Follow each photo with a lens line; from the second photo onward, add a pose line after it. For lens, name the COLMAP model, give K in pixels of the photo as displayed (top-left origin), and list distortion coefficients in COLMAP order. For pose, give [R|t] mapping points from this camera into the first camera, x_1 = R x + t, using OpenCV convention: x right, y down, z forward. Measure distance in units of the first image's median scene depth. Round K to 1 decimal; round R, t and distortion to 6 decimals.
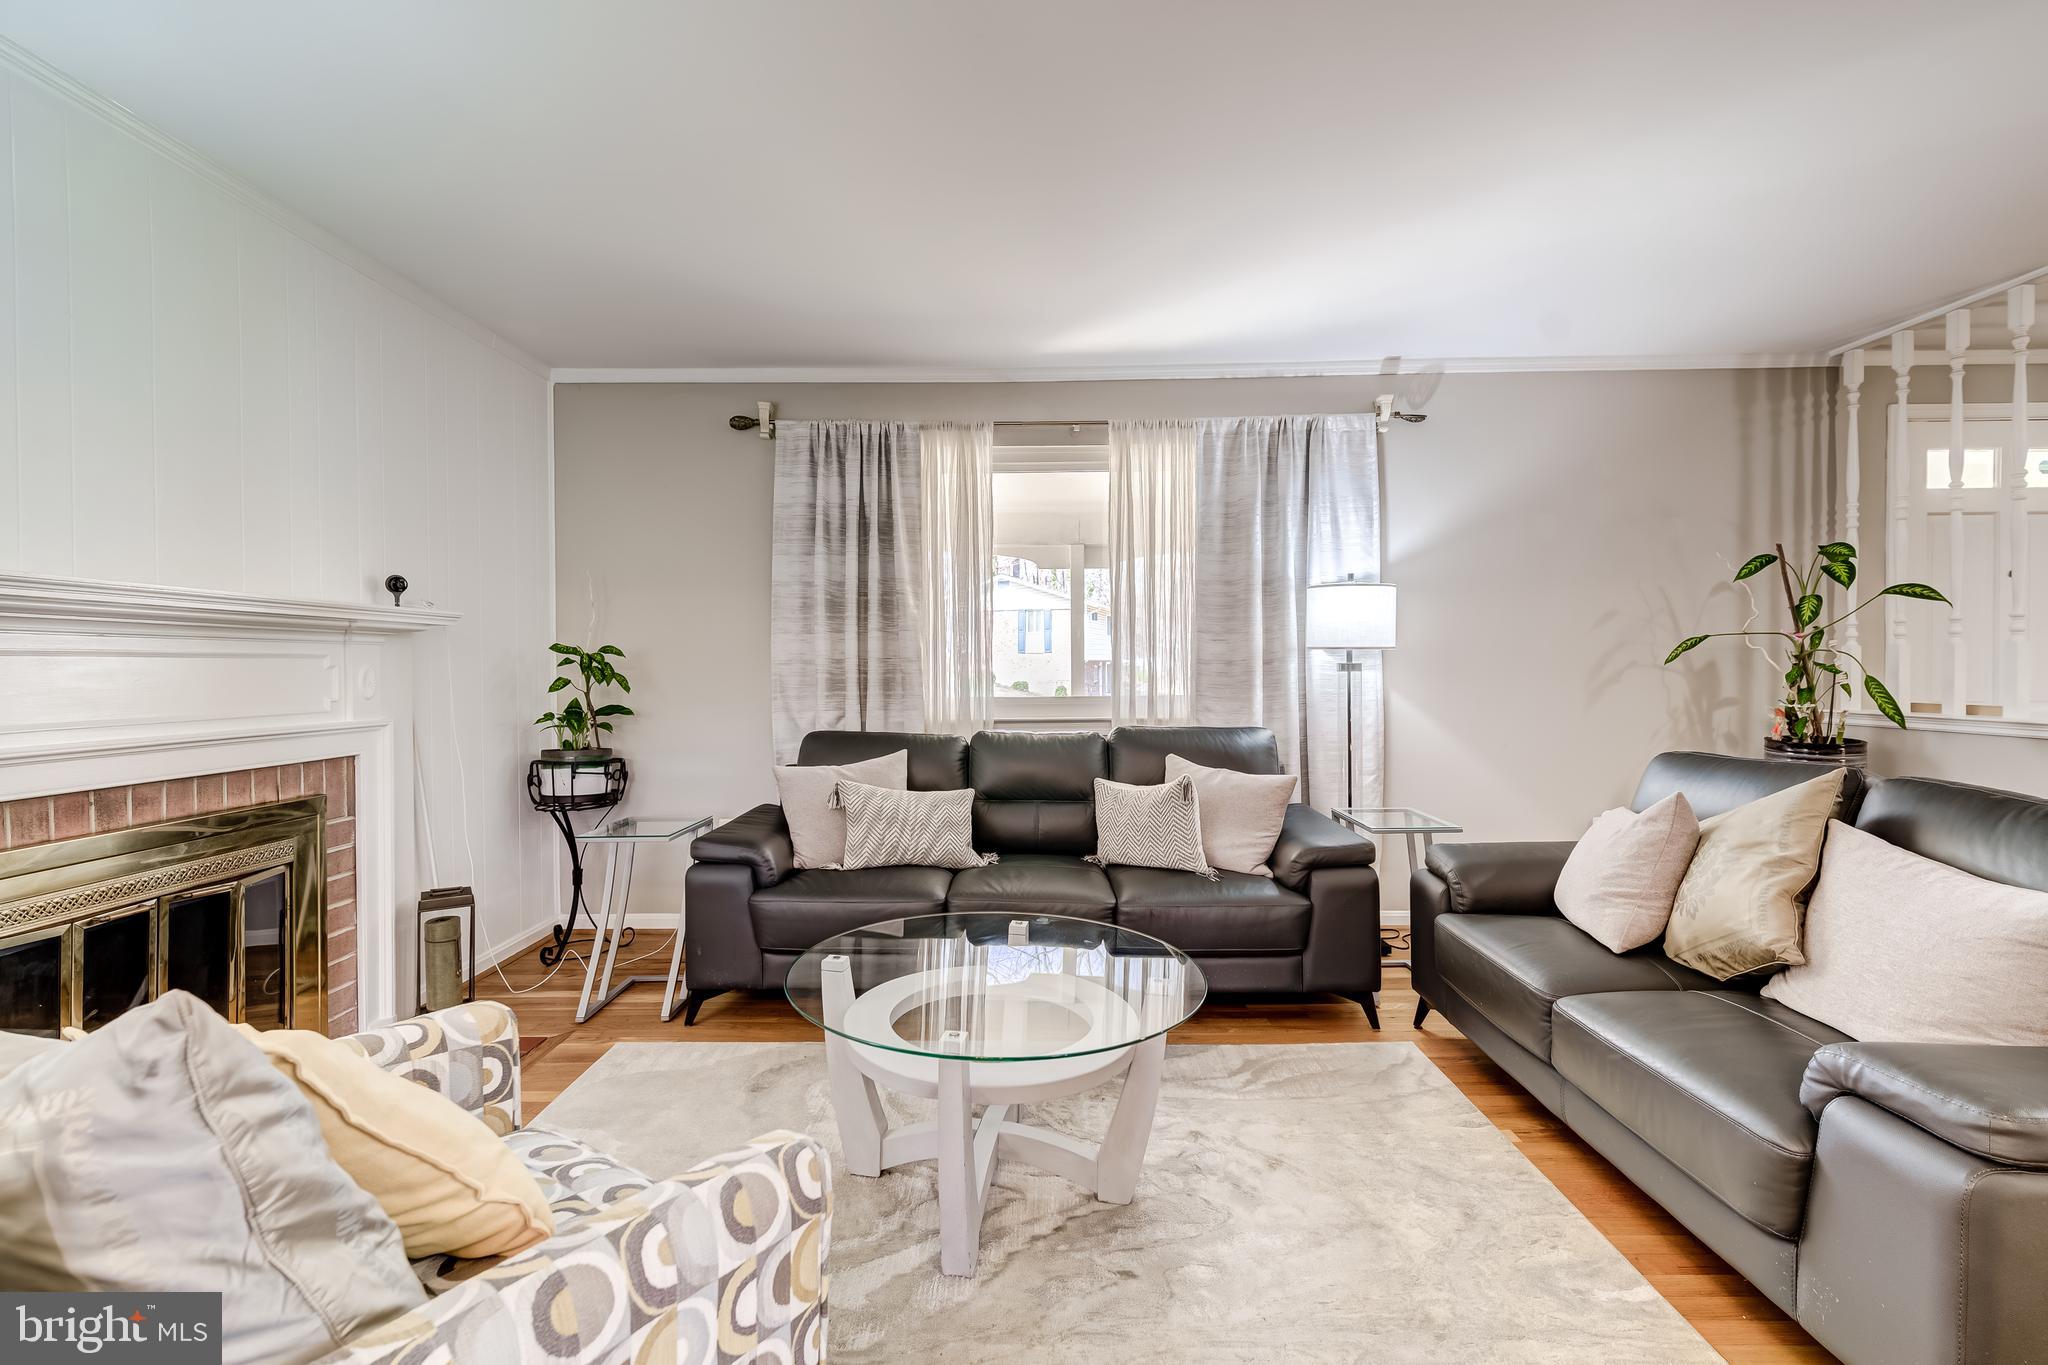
lens RADIAL K [[880.5, 0, 1027.8], [0, 880.5, 669.7], [0, 0, 1]] dist [0.000989, 0.000099]
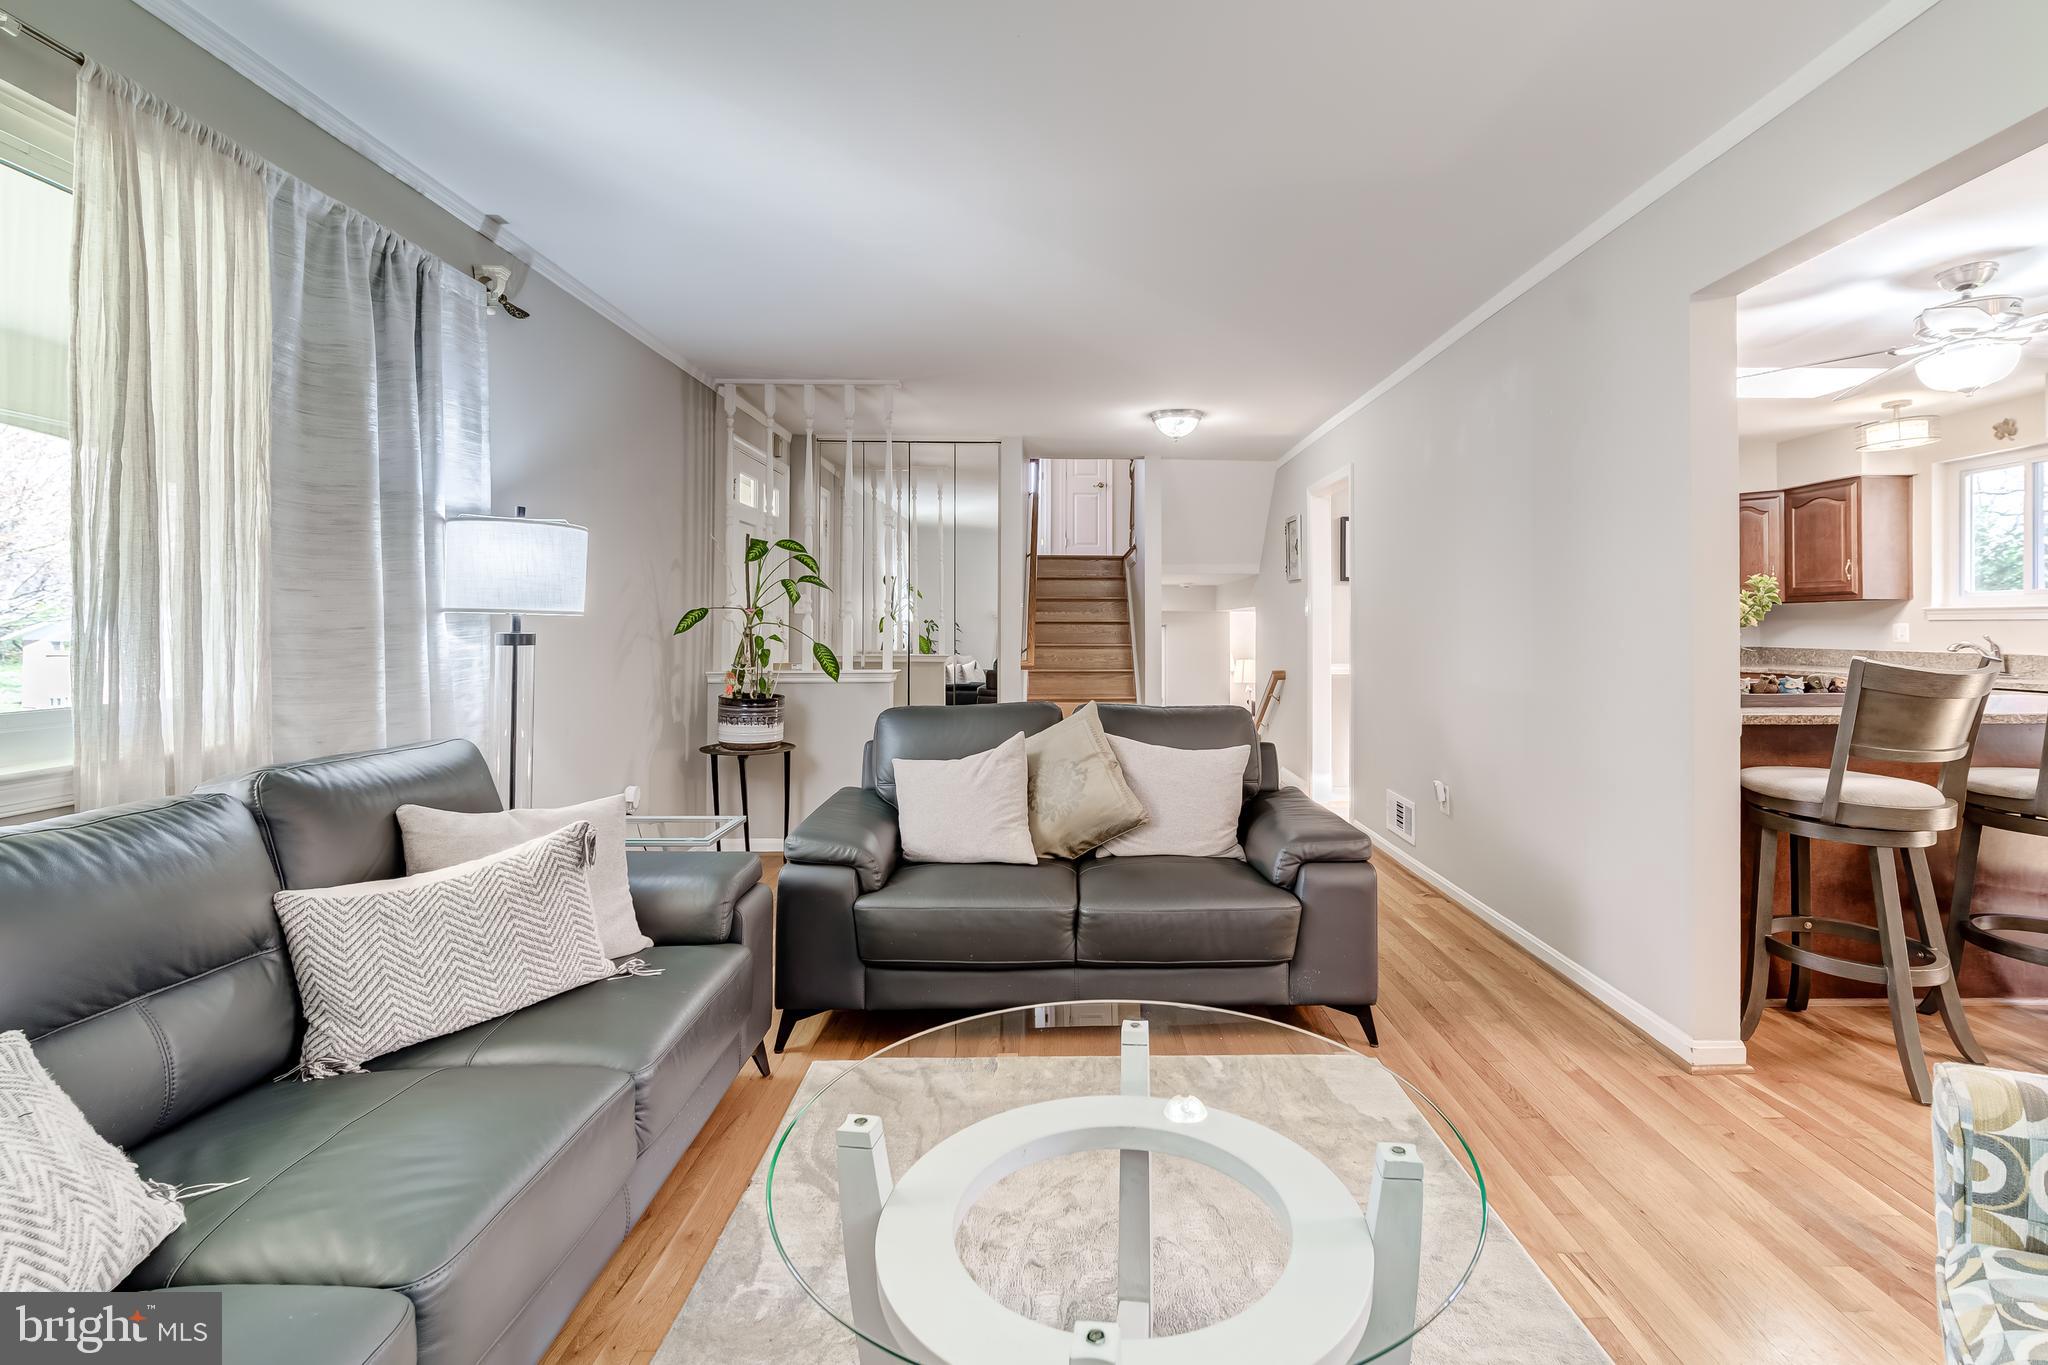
lens RADIAL K [[915.7, 0, 1044.6], [0, 915.7, 630.8], [0, 0, 1]] dist [-0.000910, -0.000273]
pose [[-0.024204, 0.002443, 0.999704, -0.363985], [0.004390, 0.999988, -0.002337, -0.006207], [-0.999697, 0.004332, -0.024215, 0.569973]]
